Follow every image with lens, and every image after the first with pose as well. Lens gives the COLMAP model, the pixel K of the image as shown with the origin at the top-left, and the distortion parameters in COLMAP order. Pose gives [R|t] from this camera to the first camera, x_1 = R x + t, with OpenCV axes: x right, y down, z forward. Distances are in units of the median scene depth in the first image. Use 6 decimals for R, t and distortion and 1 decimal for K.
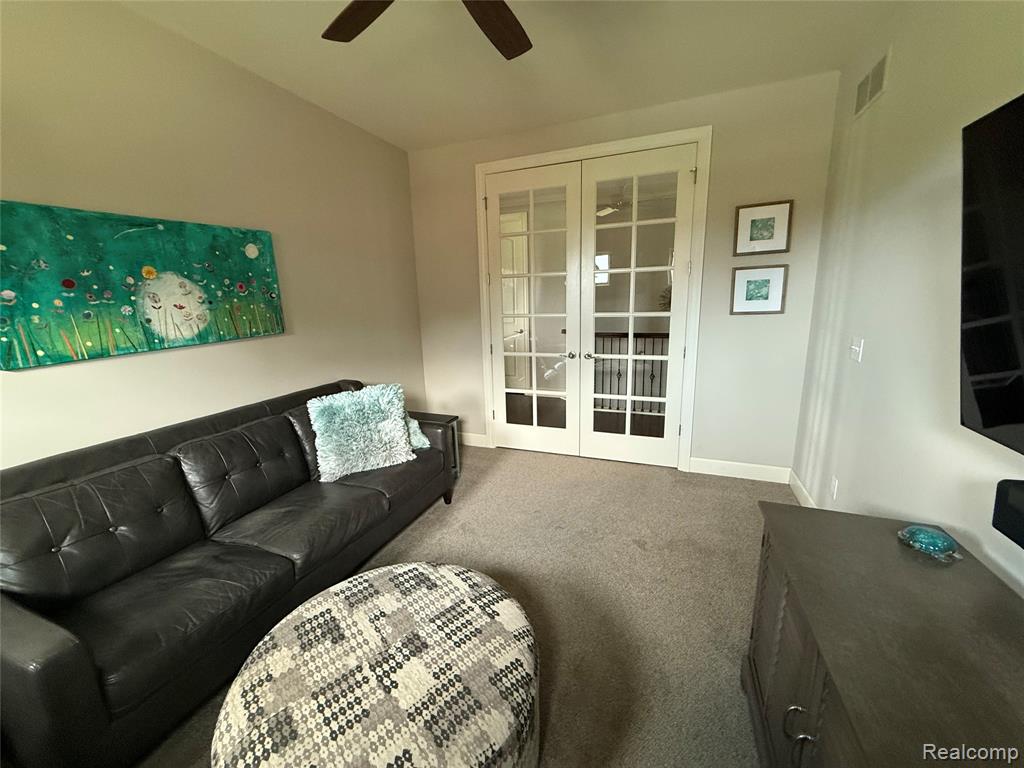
lens RADIAL K [[410.3, 0, 512.2], [0, 410.3, 385.4], [0, 0, 1]] dist [-0.000453, -0.000075]
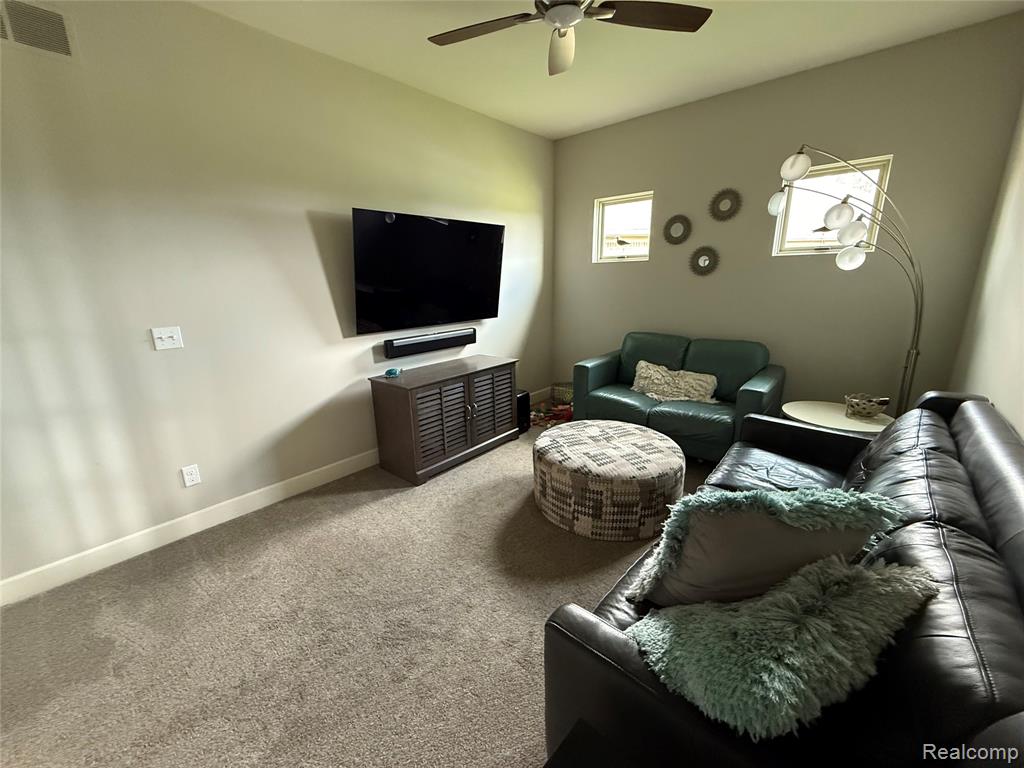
lens RADIAL K [[410.3, 0, 511.2], [0, 410.3, 380.9], [0, 0, 1]] dist [-0.000453, -0.000075]
pose [[-0.941664, -0.038999, 0.334288, -0.476298], [0.115345, 0.895712, 0.429412, -0.503692], [-0.316173, 0.442920, -0.838961, 2.482175]]
